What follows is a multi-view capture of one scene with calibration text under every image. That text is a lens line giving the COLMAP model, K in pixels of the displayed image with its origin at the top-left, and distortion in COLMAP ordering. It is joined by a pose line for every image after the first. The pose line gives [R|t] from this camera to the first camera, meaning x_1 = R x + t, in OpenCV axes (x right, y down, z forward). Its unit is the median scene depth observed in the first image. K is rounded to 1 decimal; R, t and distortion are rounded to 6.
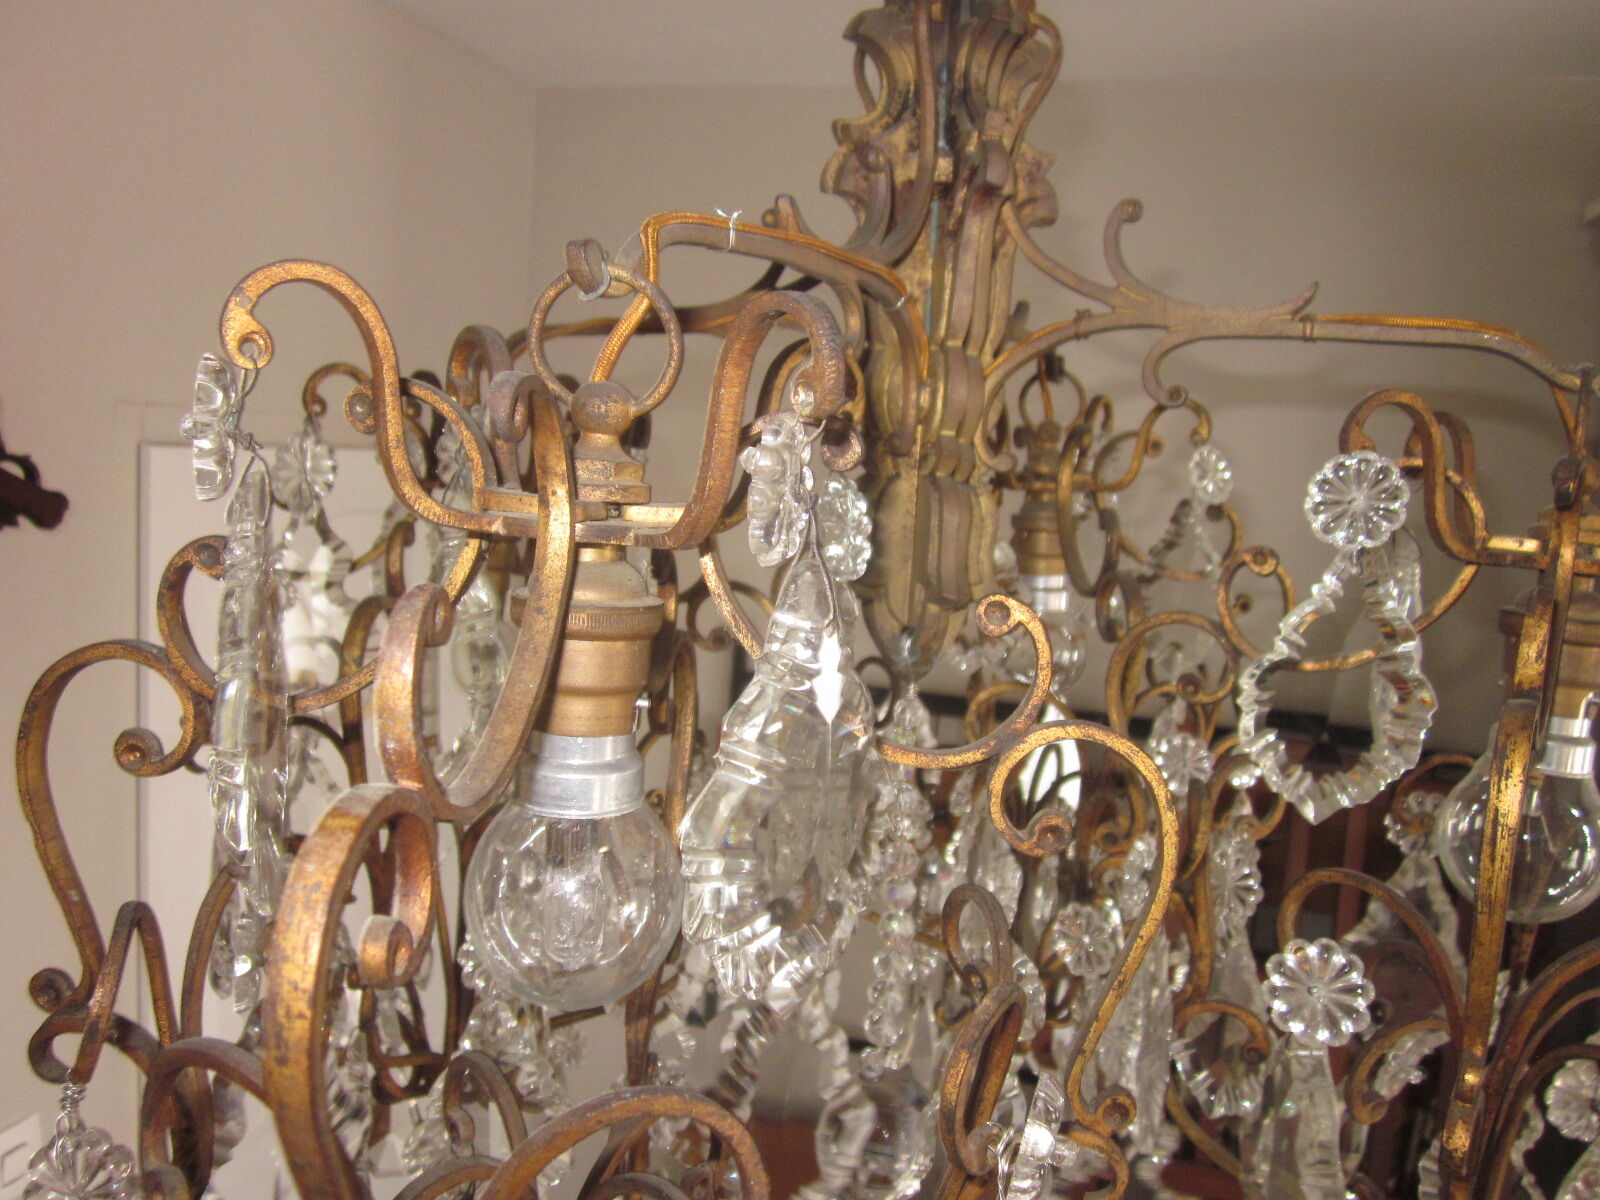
lens RADIAL K [[1347.8, 0, 802.7], [0, 1347.8, 586.2], [0, 0, 1]] dist [-0.028592, 0.004298]
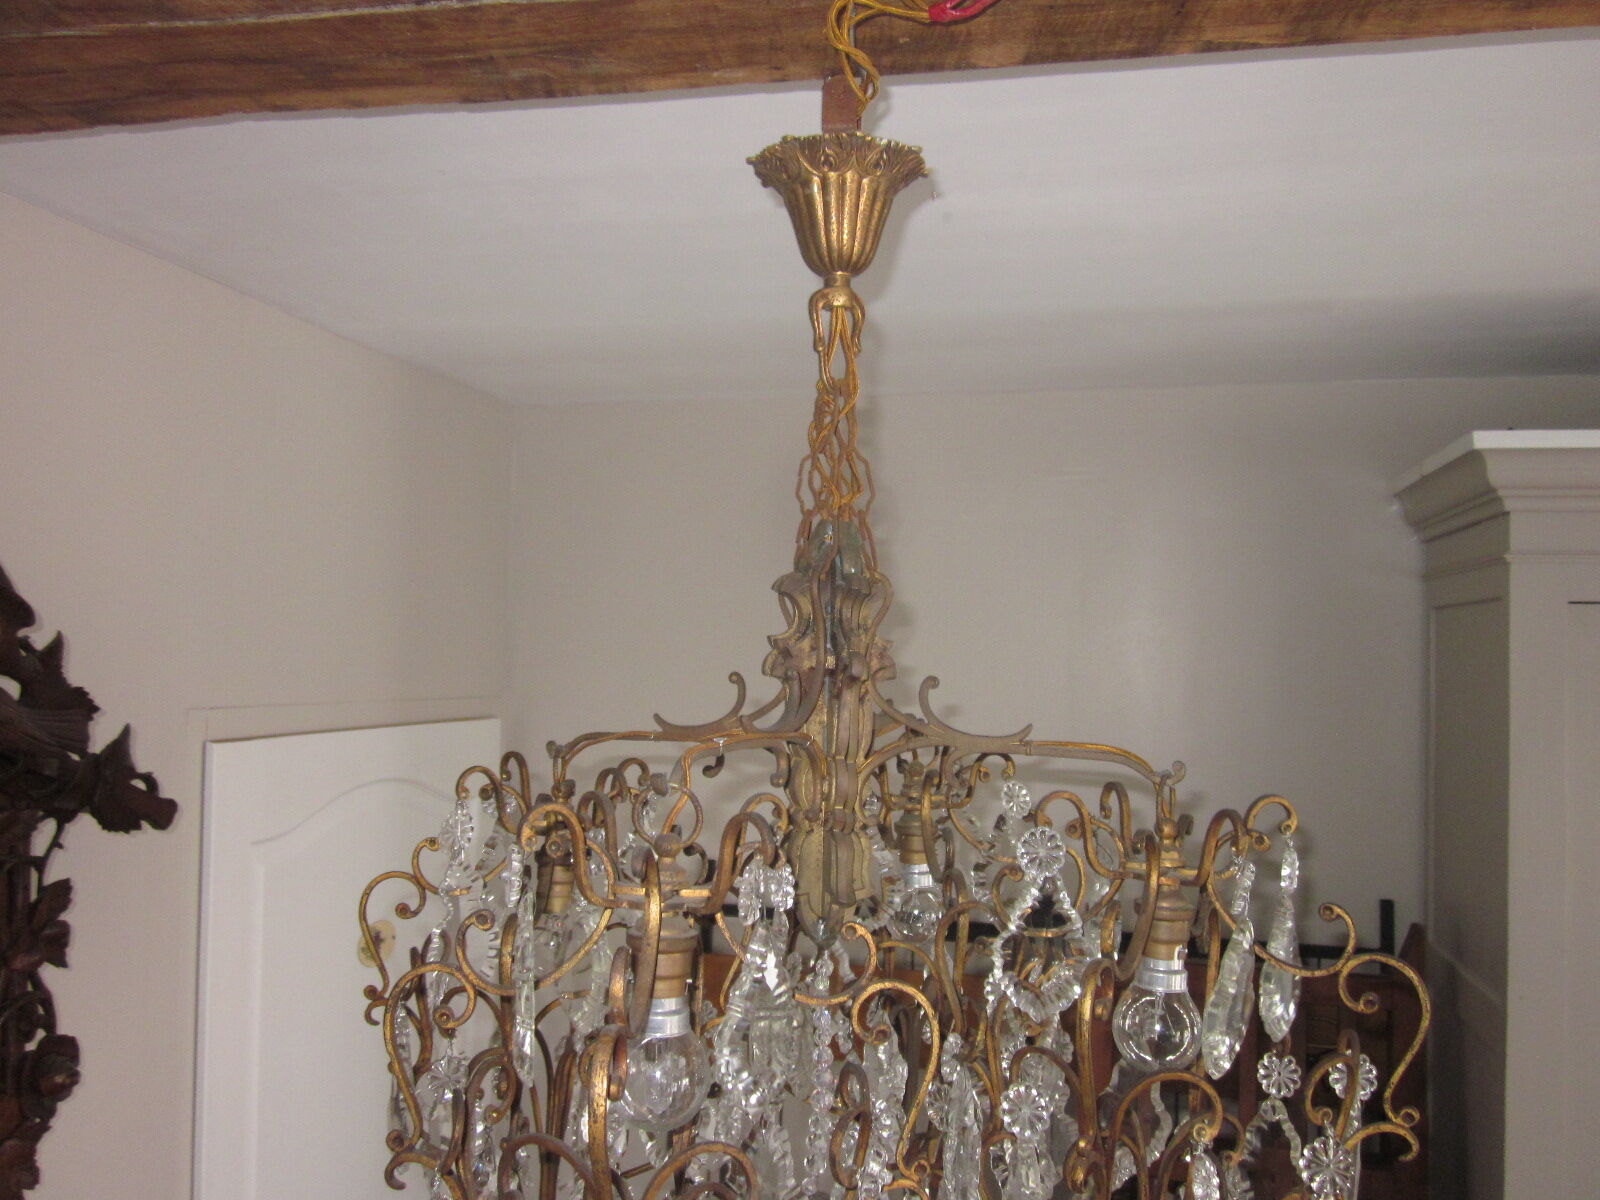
lens RADIAL K [[1347.8, 0, 816.7], [0, 1347.8, 591.1], [0, 0, 1]] dist [-0.028592, 0.004298]
pose [[0.998322, -0.033136, 0.047486, 0.003195], [0.039968, 0.987722, -0.151020, -0.129549], [-0.041898, 0.152665, 0.987389, -0.810499]]
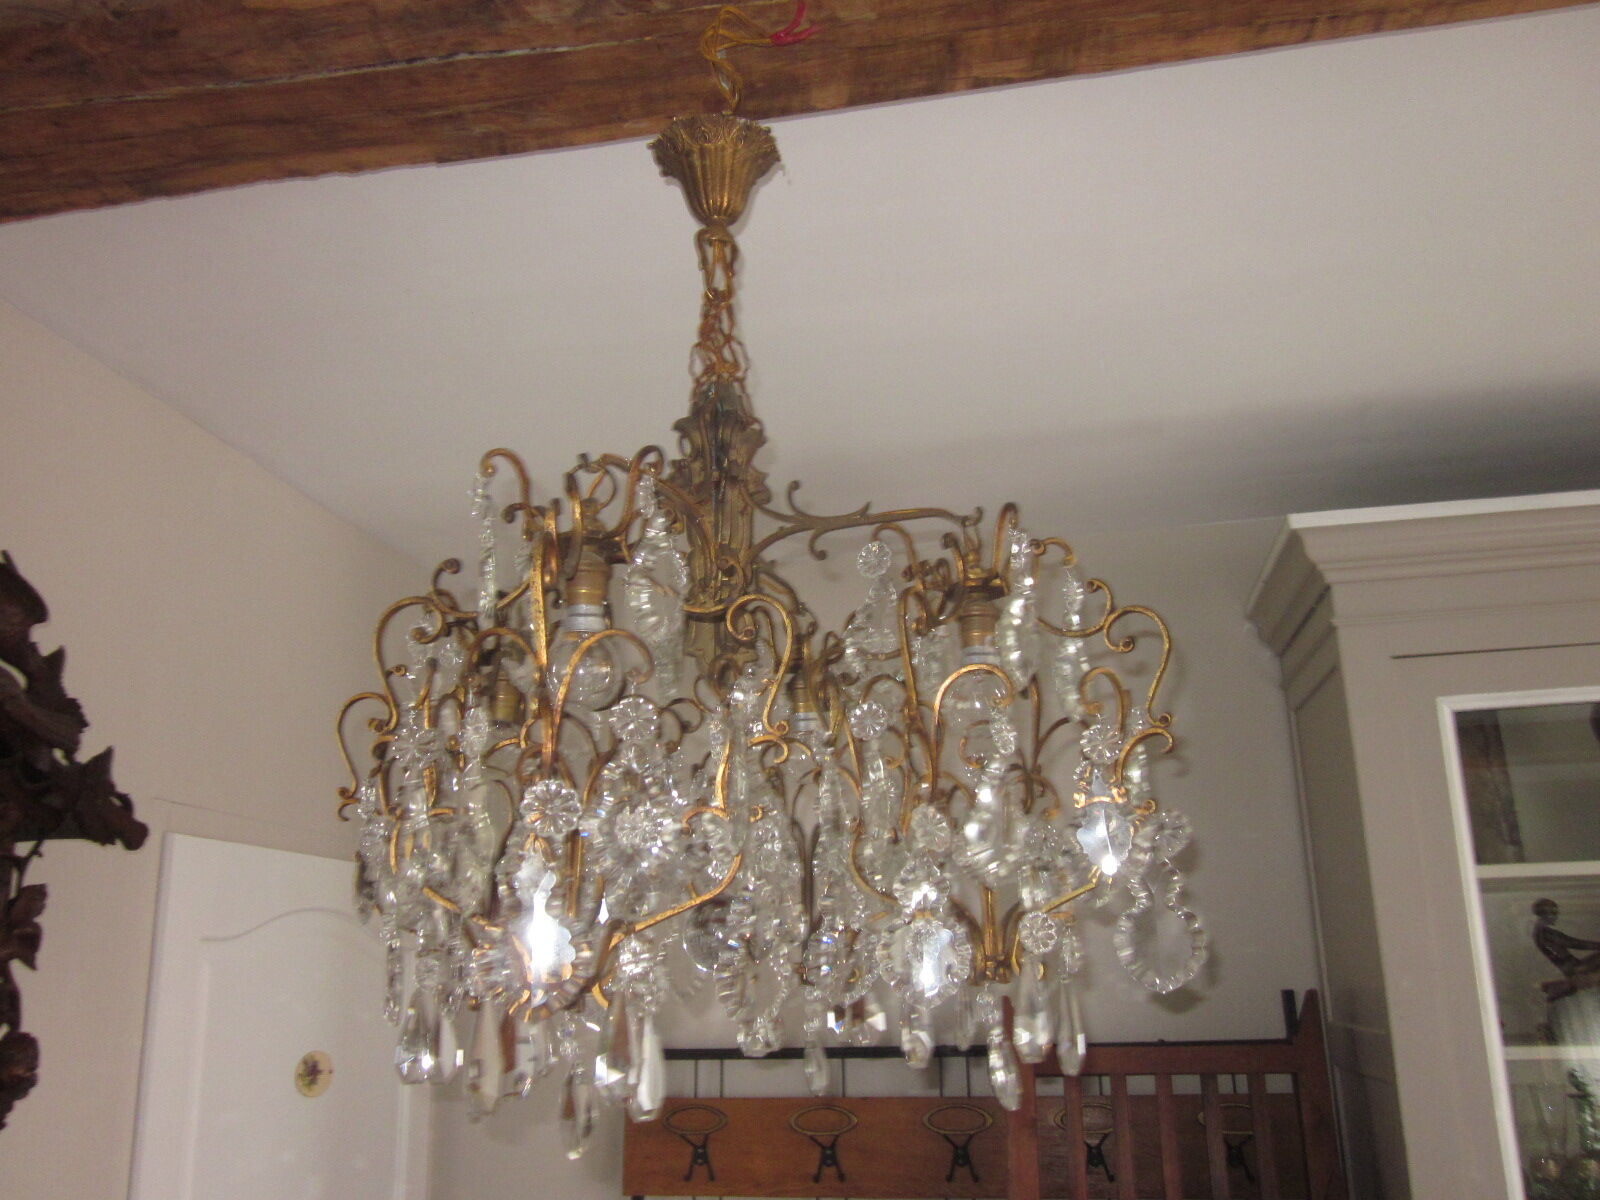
lens RADIAL K [[1347.8, 0, 823.2], [0, 1347.8, 590.2], [0, 0, 1]] dist [-0.028592, 0.004298]
pose [[0.992670, -0.054735, 0.107751, 0.025766], [0.092646, 0.917149, -0.387626, 0.814548], [-0.077607, 0.394768, 0.915497, -1.113802]]
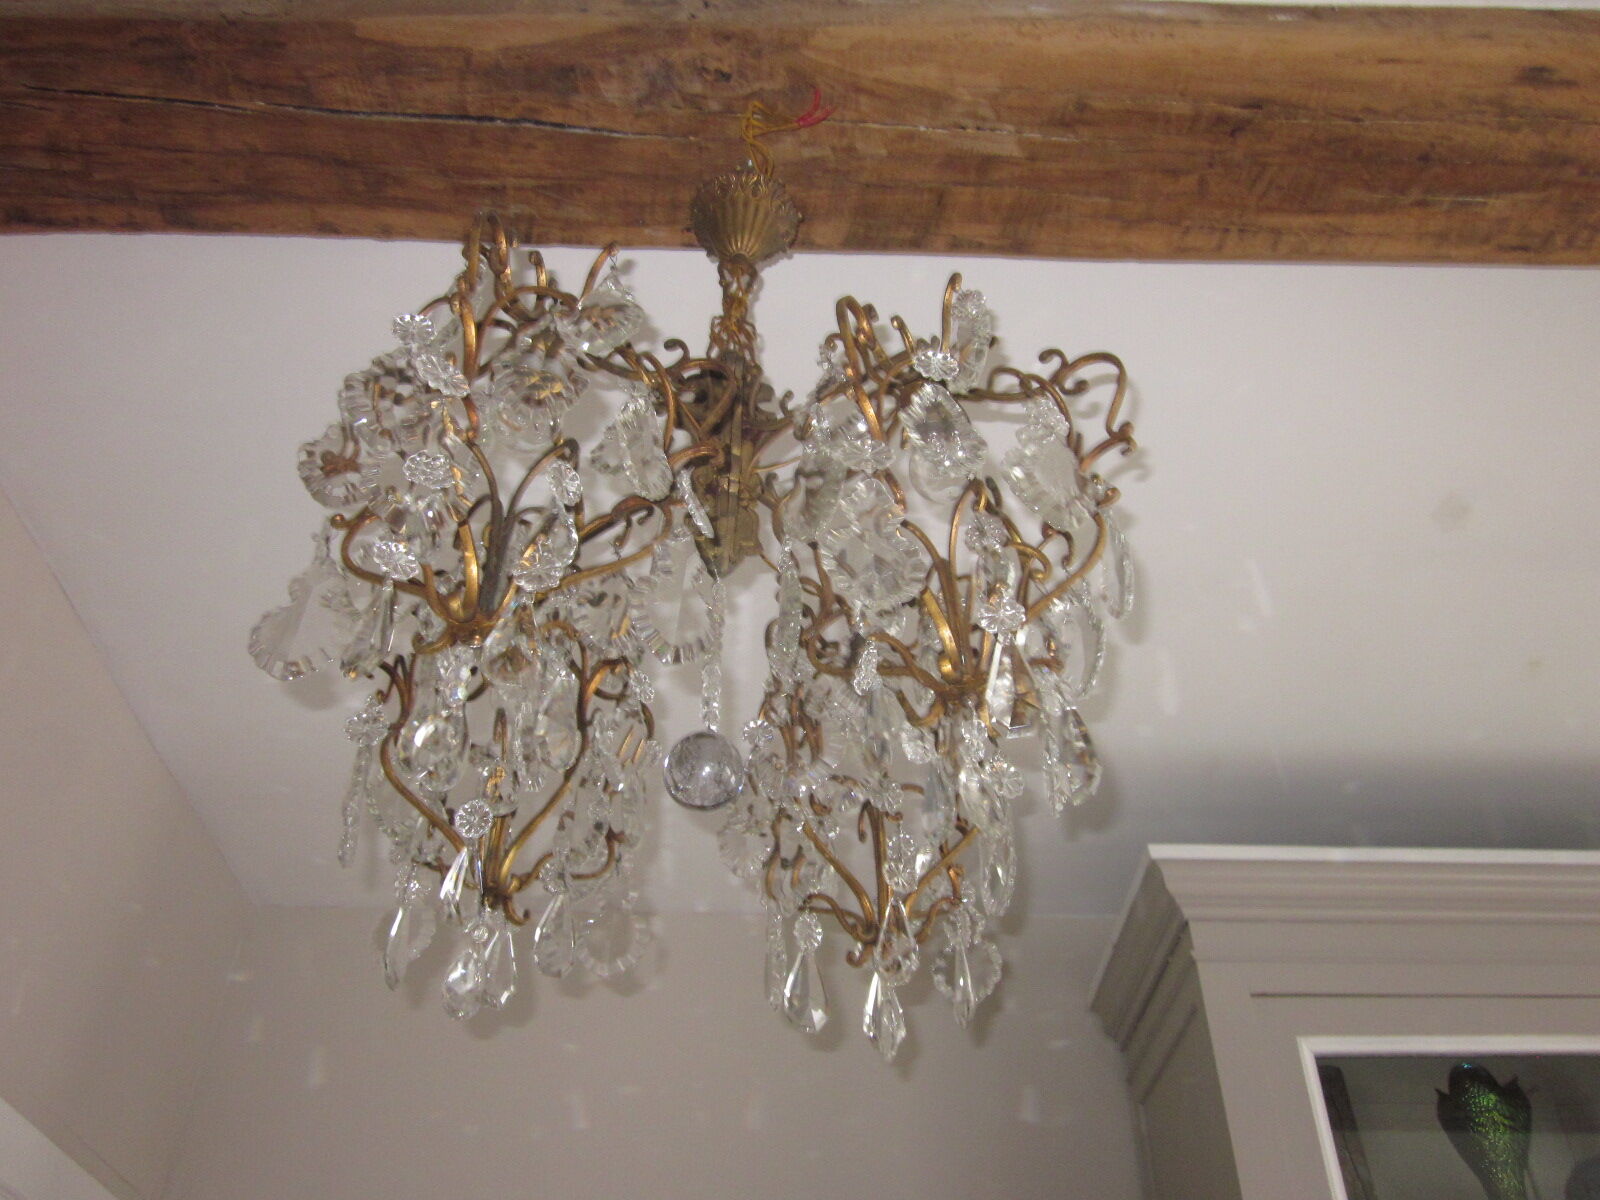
lens RADIAL K [[1347.8, 0, 821.3], [0, 1347.8, 606.0], [0, 0, 1]] dist [-0.028592, 0.004298]
pose [[0.956315, 0.150953, 0.250349, -0.304929], [0.086924, 0.670808, -0.736519, 1.807709], [-0.279116, 0.726106, 0.628382, -0.344165]]
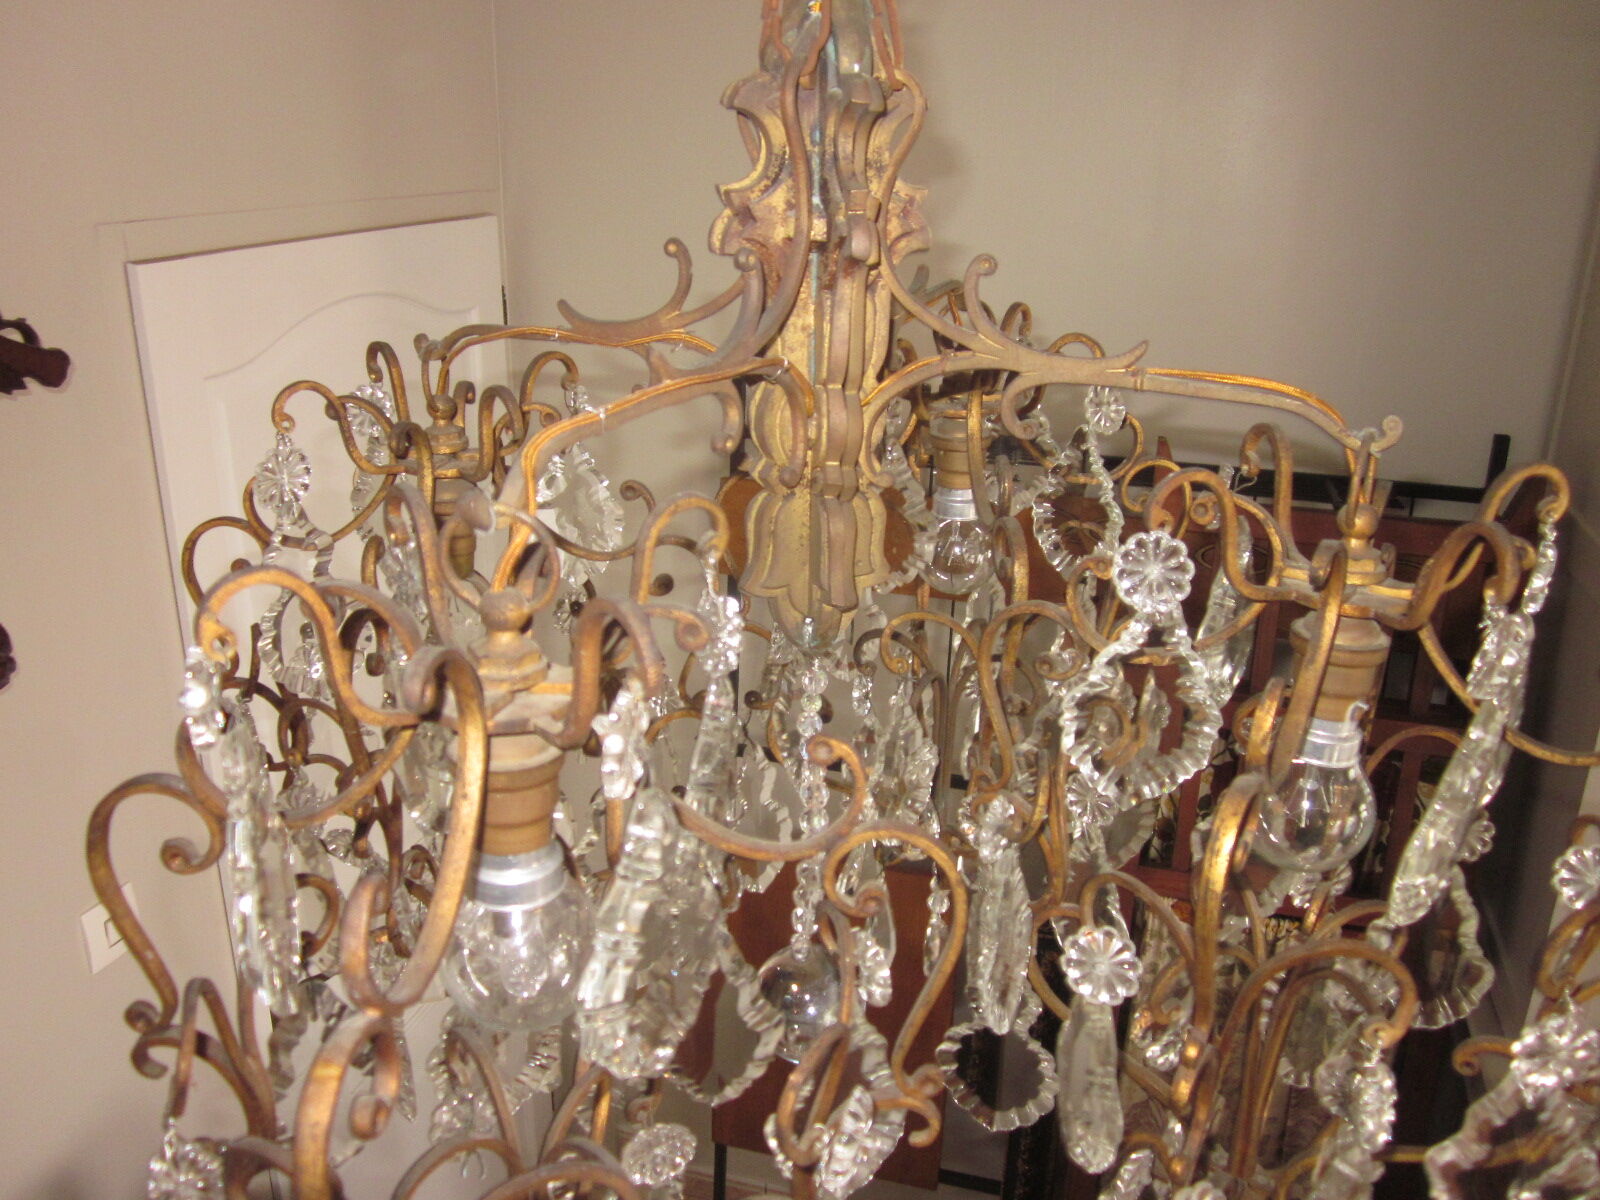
lens RADIAL K [[1347.8, 0, 803.0], [0, 1347.8, 597.1], [0, 0, 1]] dist [-0.028592, 0.004298]
pose [[0.999066, -0.037710, -0.021115, 0.103700], [0.041646, 0.970604, 0.237051, -0.278179], [0.011555, -0.237709, 0.971268, -0.140752]]
